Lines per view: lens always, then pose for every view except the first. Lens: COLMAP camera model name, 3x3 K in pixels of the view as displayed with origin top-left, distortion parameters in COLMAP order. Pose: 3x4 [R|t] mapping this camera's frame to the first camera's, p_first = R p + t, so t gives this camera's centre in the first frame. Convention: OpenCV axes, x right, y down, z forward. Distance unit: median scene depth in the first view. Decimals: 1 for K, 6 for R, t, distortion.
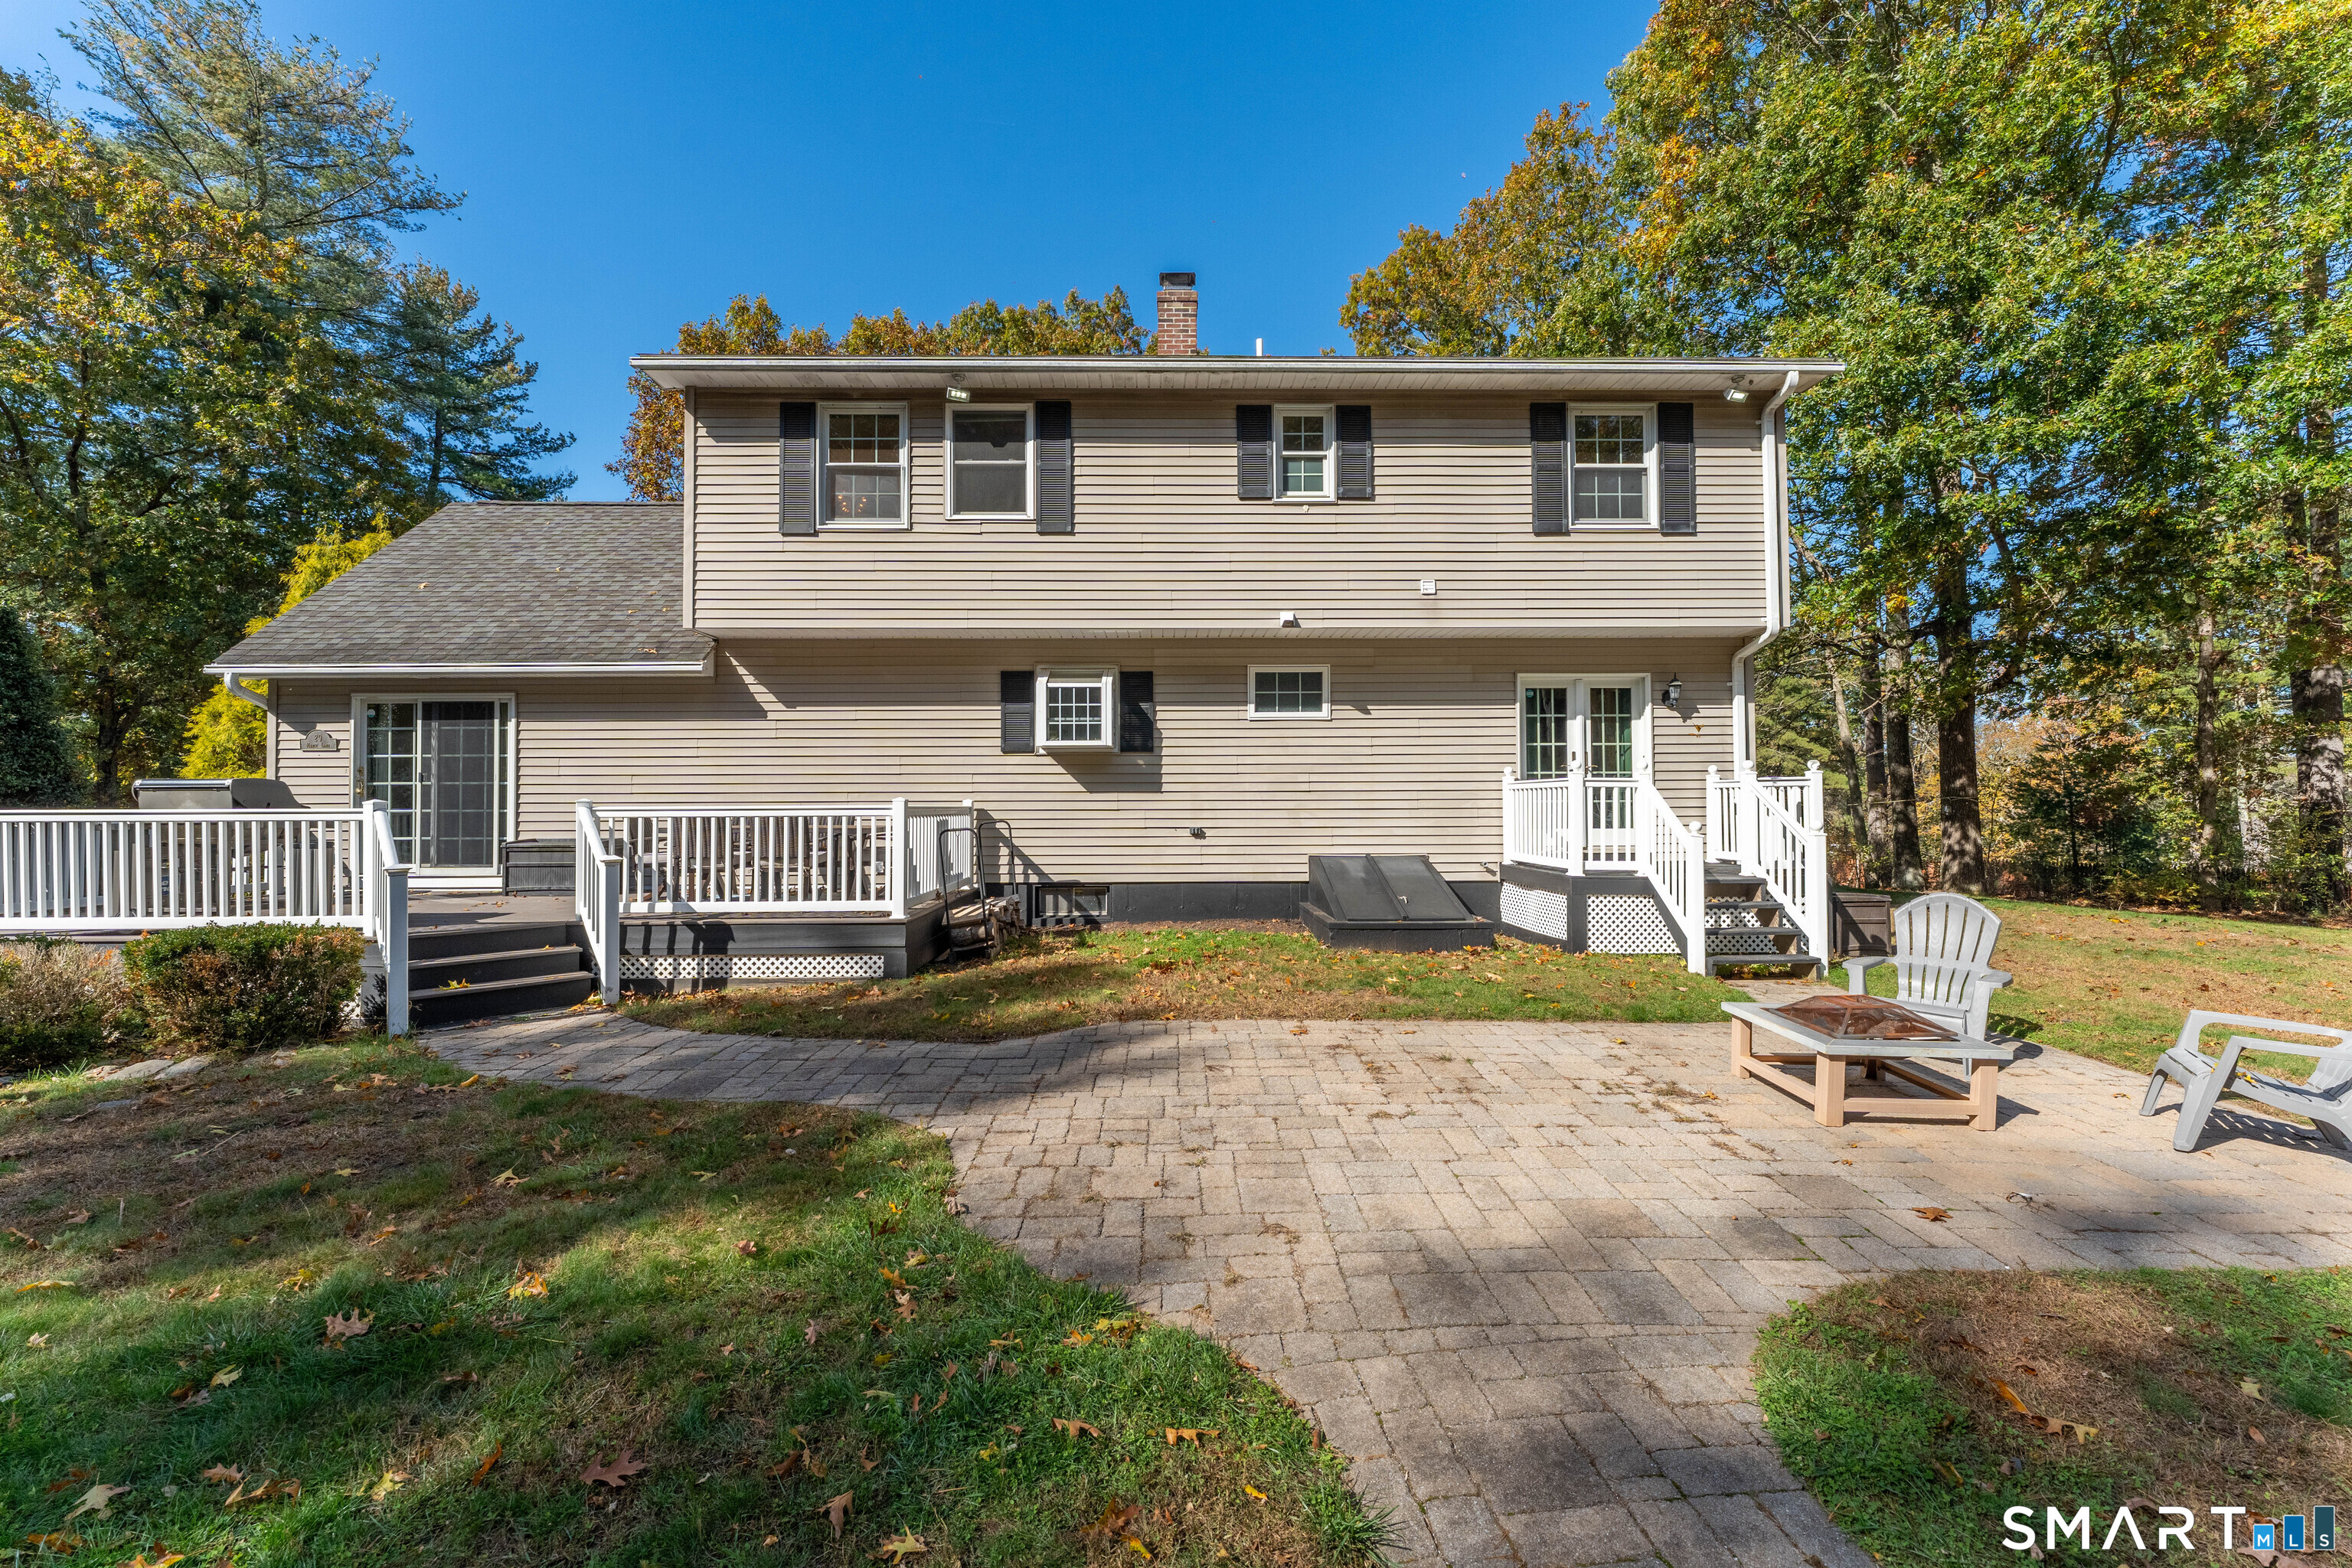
lens RADIAL K [[945.3, 0, 1177.1], [0, 945.3, 789.6], [0, 0, 1]] dist [-0.000795, -0.000390]
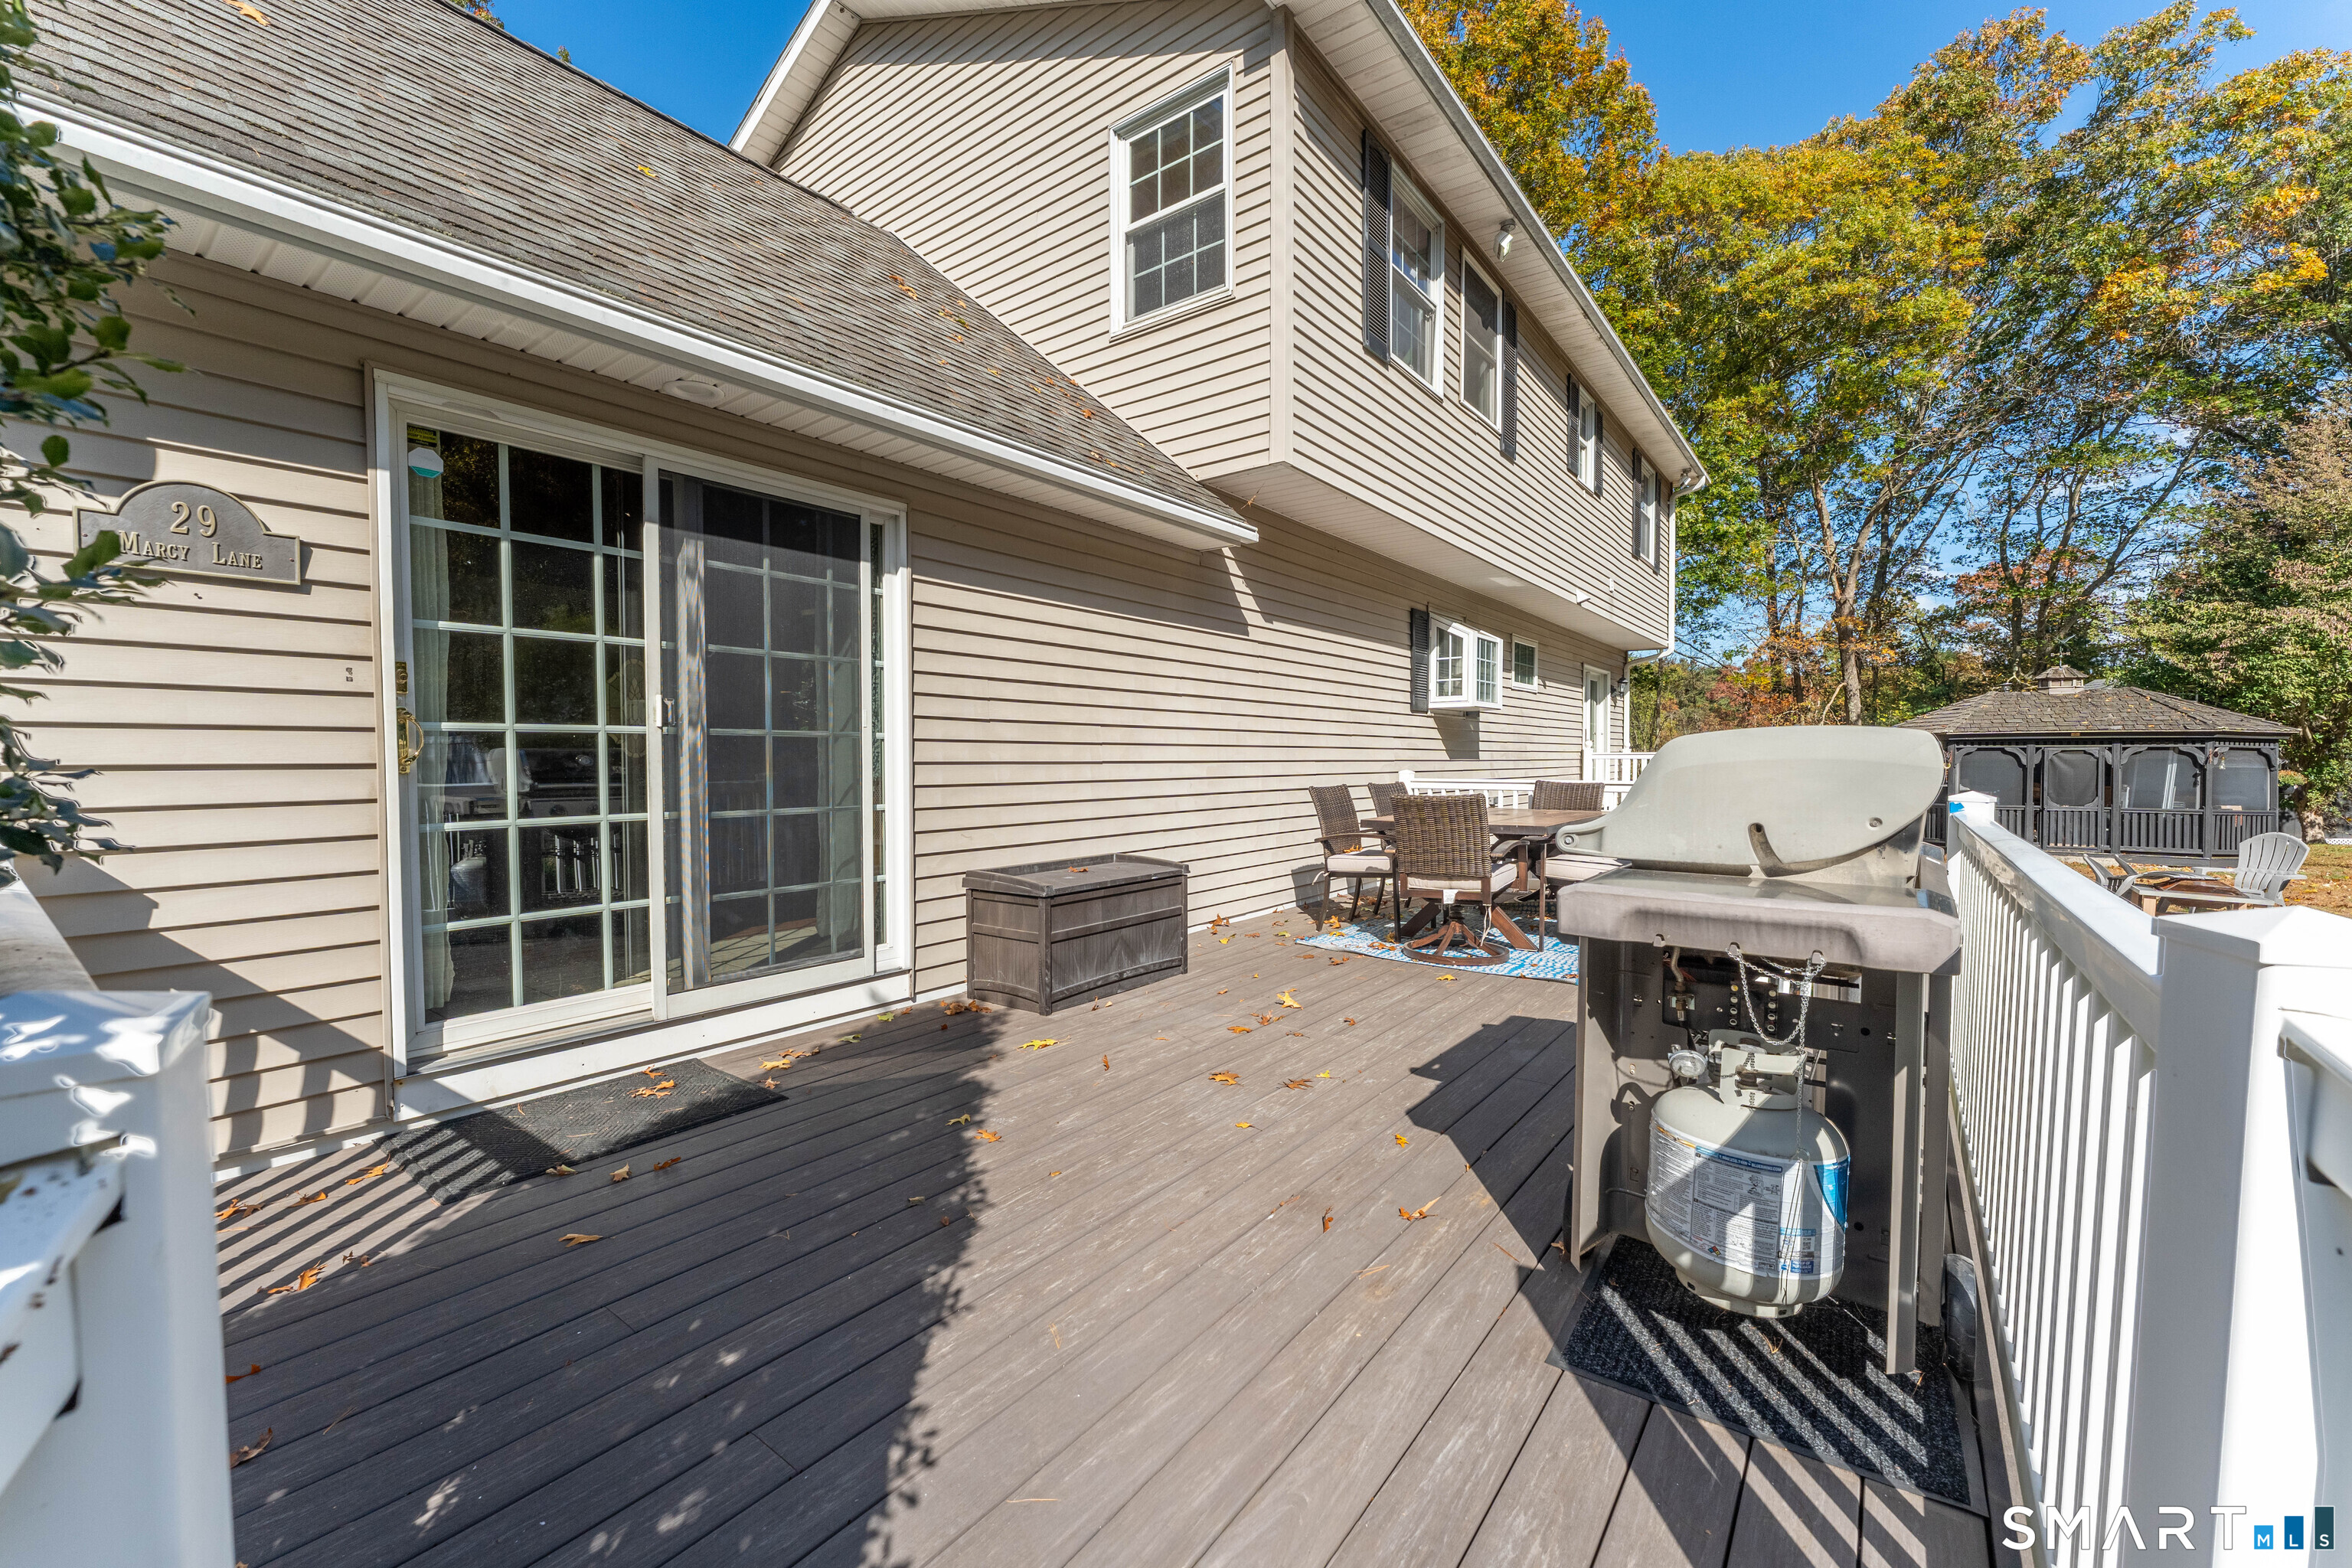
lens RADIAL K [[945.3, 0, 1174.7], [0, 945.3, 796.2], [0, 0, 1]] dist [-0.000795, -0.000390]
pose [[0.616547, -0.026886, 0.786859, -0.939104], [-0.007565, 0.999168, 0.040067, 0.001506], [-0.787282, -0.030656, 0.615831, 0.668753]]
